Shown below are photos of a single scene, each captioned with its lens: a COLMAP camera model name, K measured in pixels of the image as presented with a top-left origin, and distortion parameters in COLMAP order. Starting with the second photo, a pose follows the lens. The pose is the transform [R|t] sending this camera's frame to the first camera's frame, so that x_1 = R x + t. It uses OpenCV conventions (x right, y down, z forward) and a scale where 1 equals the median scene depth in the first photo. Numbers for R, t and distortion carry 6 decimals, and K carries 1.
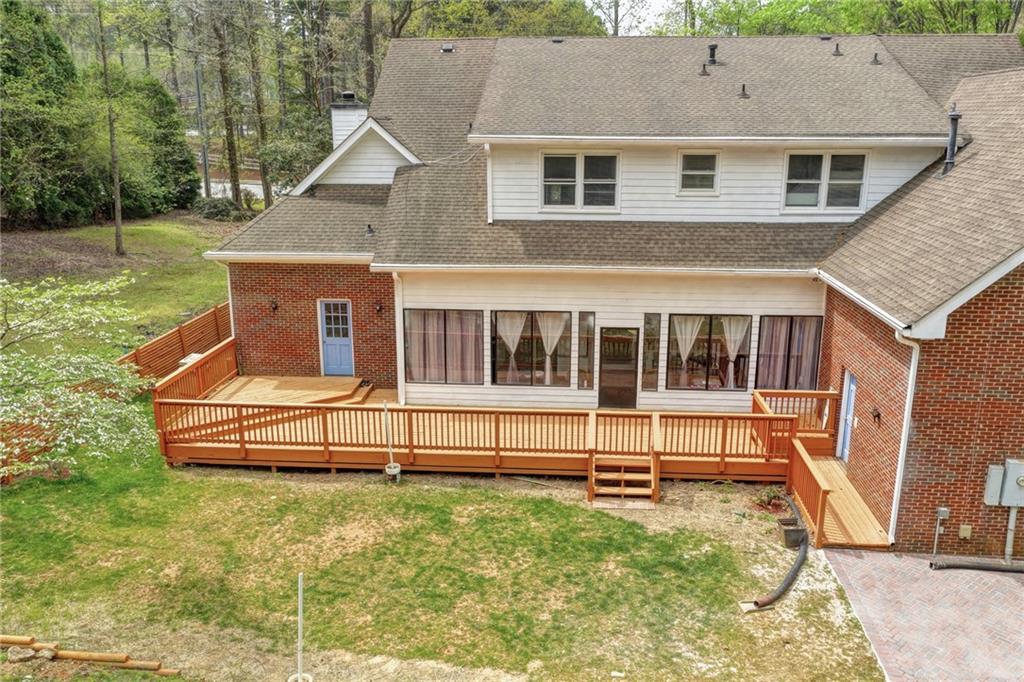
lens RADIAL K [[851.1, 0, 517.0], [0, 851.1, 344.8], [0, 0, 1]] dist [-0.009739, 0.031795]
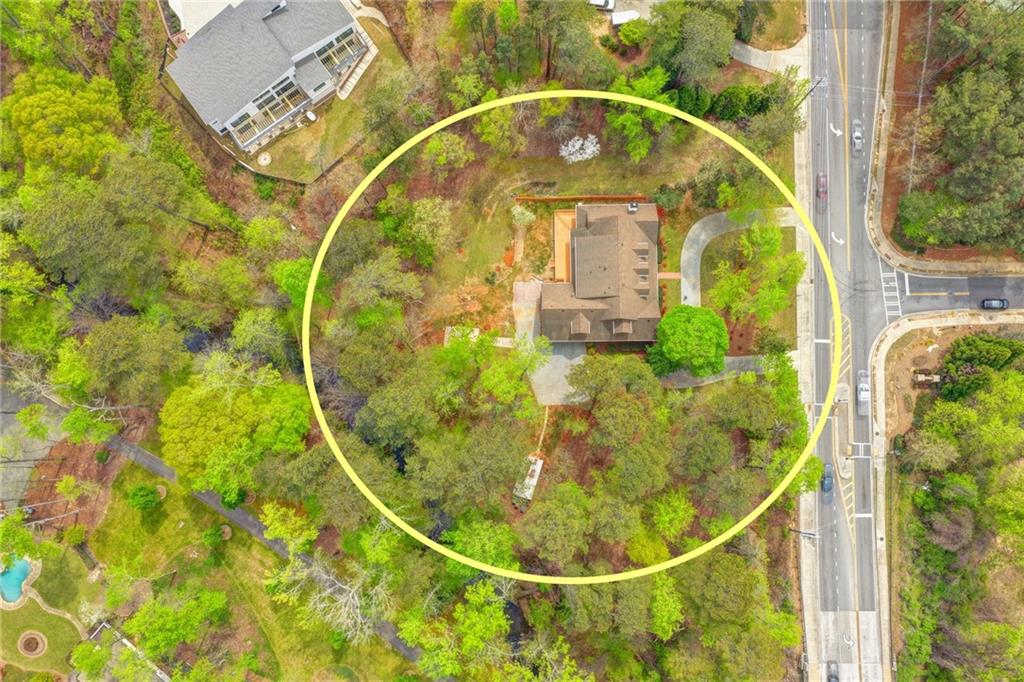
lens RADIAL K [[851.1, 0, 510.9], [0, 851.1, 357.8], [0, 0, 1]] dist [-0.009739, 0.031795]
pose [[0.081398, 0.992623, -0.089855, 1.688815], [-0.240234, 0.107036, 0.964796, -7.481698], [0.967296, -0.056946, 0.247174, -1.571210]]
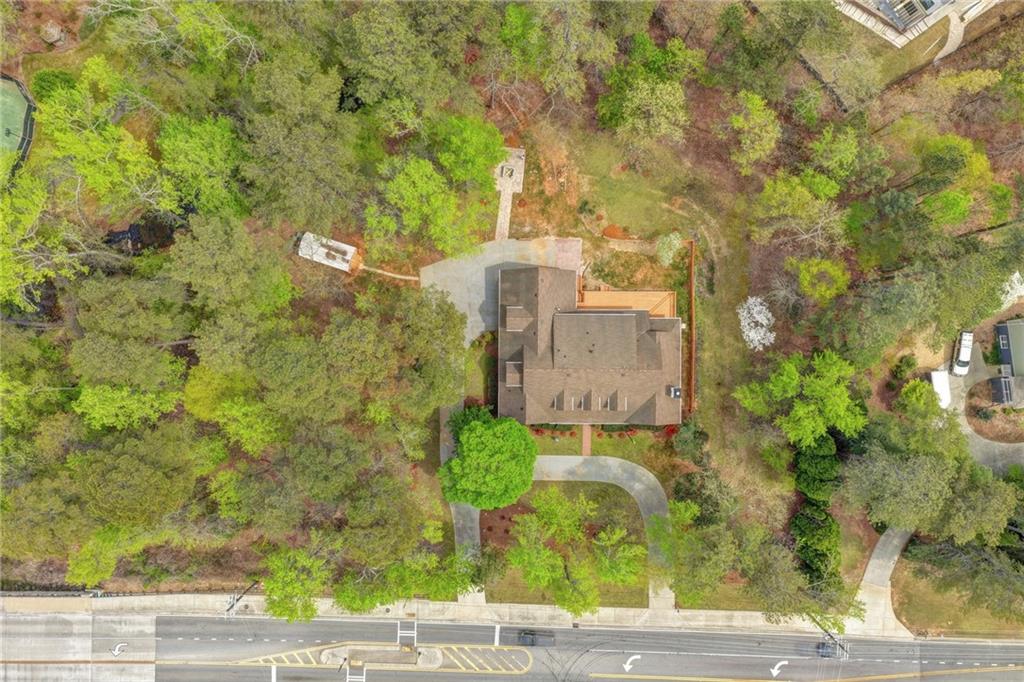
lens RADIAL K [[851.1, 0, 505.8], [0, 851.1, 343.4], [0, 0, 1]] dist [-0.009739, 0.031795]
pose [[-0.997655, 0.067345, 0.012231, 0.775164], [-0.004892, -0.248395, 0.968647, -5.943244], [0.068272, 0.966315, 0.248141, -0.335646]]
